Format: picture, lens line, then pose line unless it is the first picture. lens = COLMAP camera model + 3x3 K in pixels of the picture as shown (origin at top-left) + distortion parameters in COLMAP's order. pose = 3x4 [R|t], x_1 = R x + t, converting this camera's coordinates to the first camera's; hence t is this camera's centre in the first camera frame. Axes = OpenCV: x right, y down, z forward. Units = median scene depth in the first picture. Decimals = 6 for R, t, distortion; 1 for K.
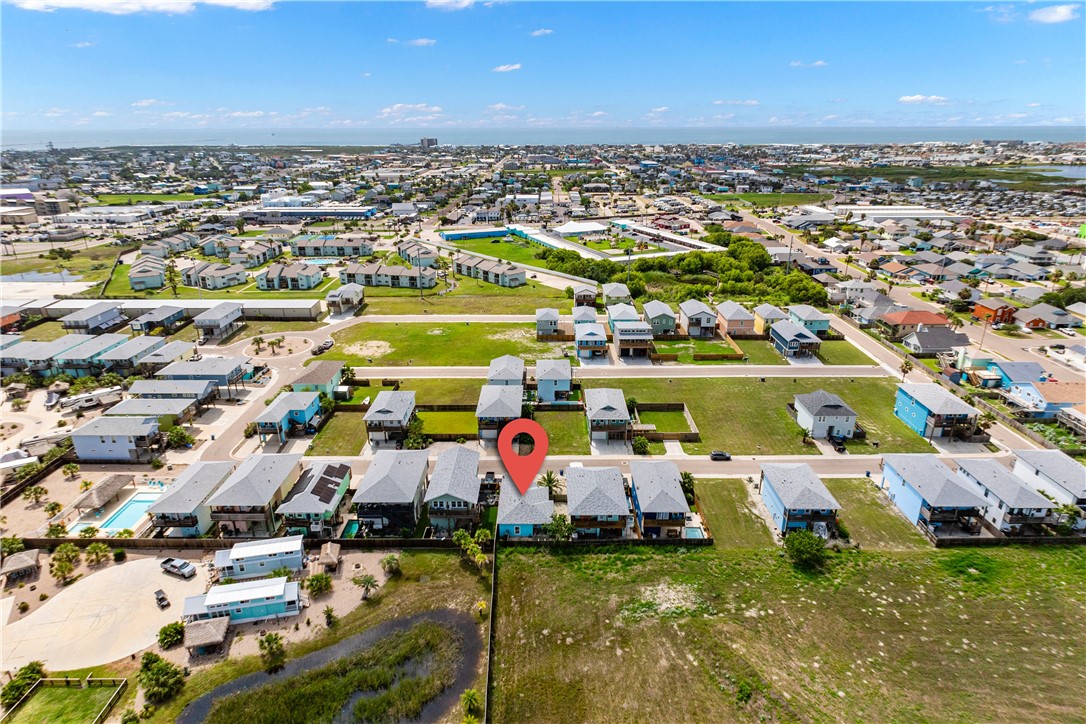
lens RADIAL K [[626.7, 0, 542.2], [0, 626.7, 351.4], [0, 0, 1]] dist [0.004621, -0.003722]
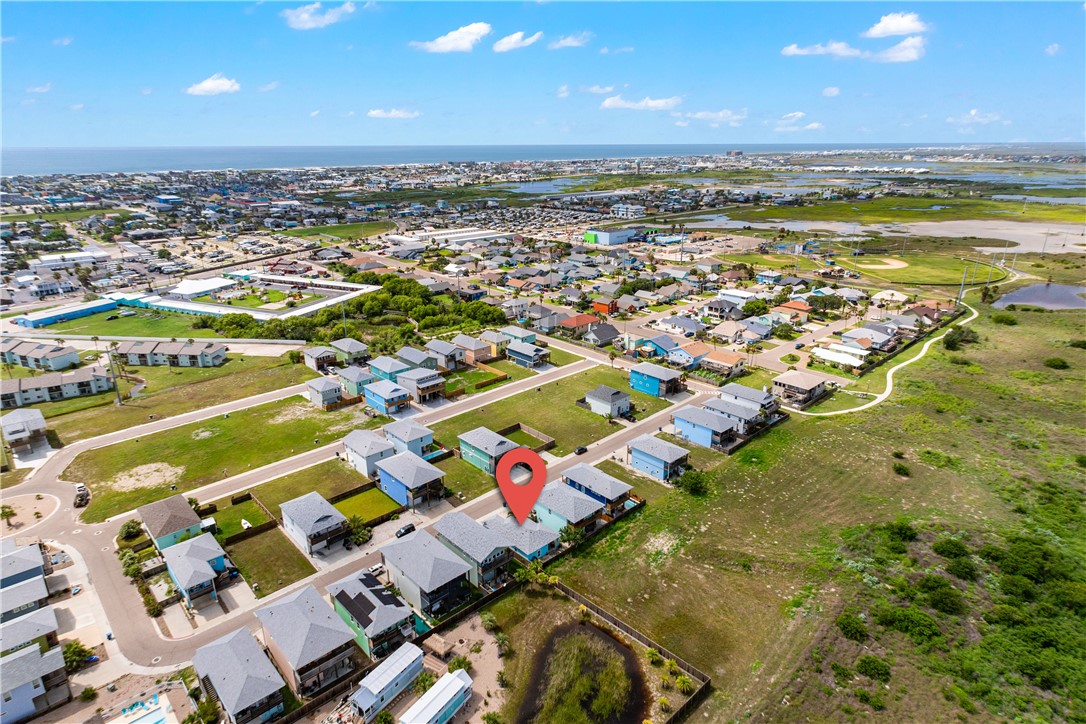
lens RADIAL K [[626.7, 0, 542.2], [0, 626.7, 351.4], [0, 0, 1]] dist [0.004621, -0.003722]
pose [[0.724778, -0.216030, 0.654239, -0.449713], [0.233884, 0.970330, 0.061301, -0.104093], [-0.648070, 0.108586, 0.753800, 0.012791]]
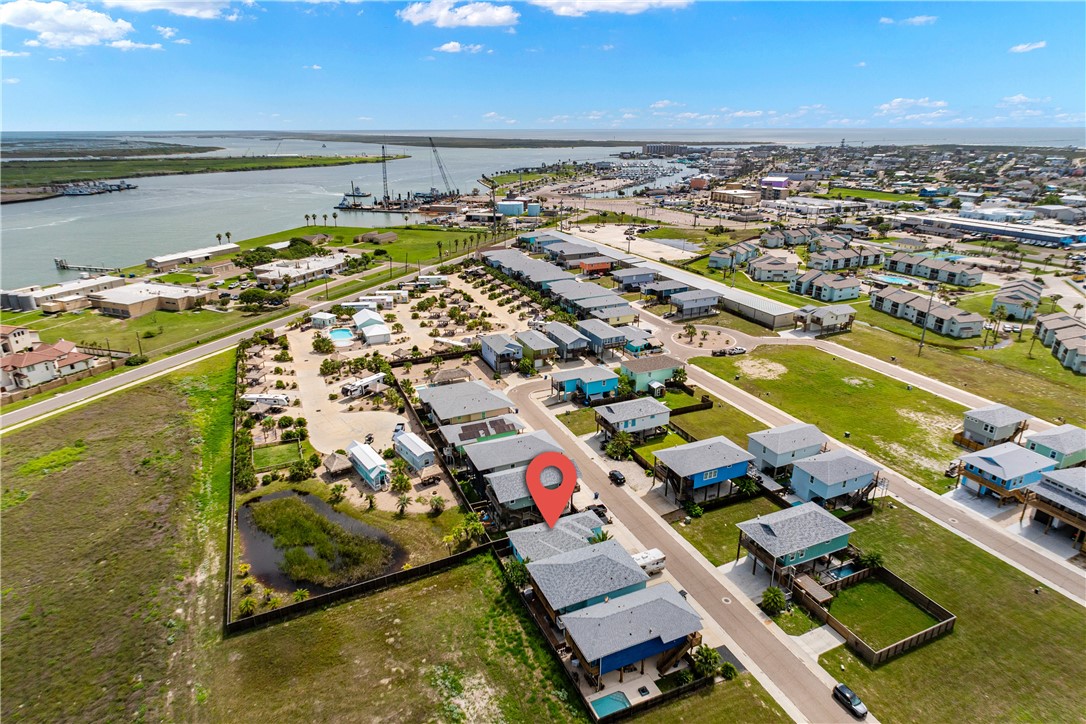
lens RADIAL K [[626.6, 0, 543.8], [0, 626.6, 360.5], [0, 0, 1]] dist [0.004946, -0.005230]
pose [[0.409184, 0.321763, -0.853837, 0.413739], [-0.308988, 0.929337, 0.202138, -0.113823], [0.858542, 0.181113, 0.479690, 0.311295]]
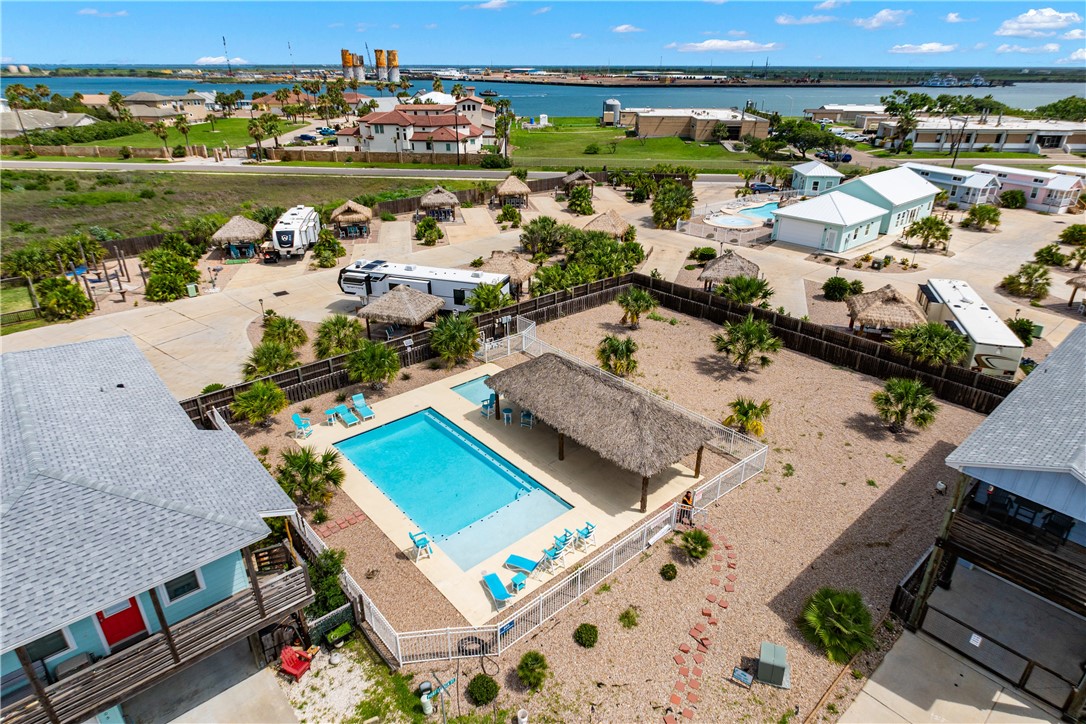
lens RADIAL K [[626.6, 0, 543.8], [0, 626.6, 360.5], [0, 0, 1]] dist [0.004946, -0.005230]
pose [[-0.744644, 0.287758, -0.602247, -0.347202], [-0.226186, 0.740116, 0.633299, 0.034006], [0.627969, 0.607802, -0.486036, 0.715391]]
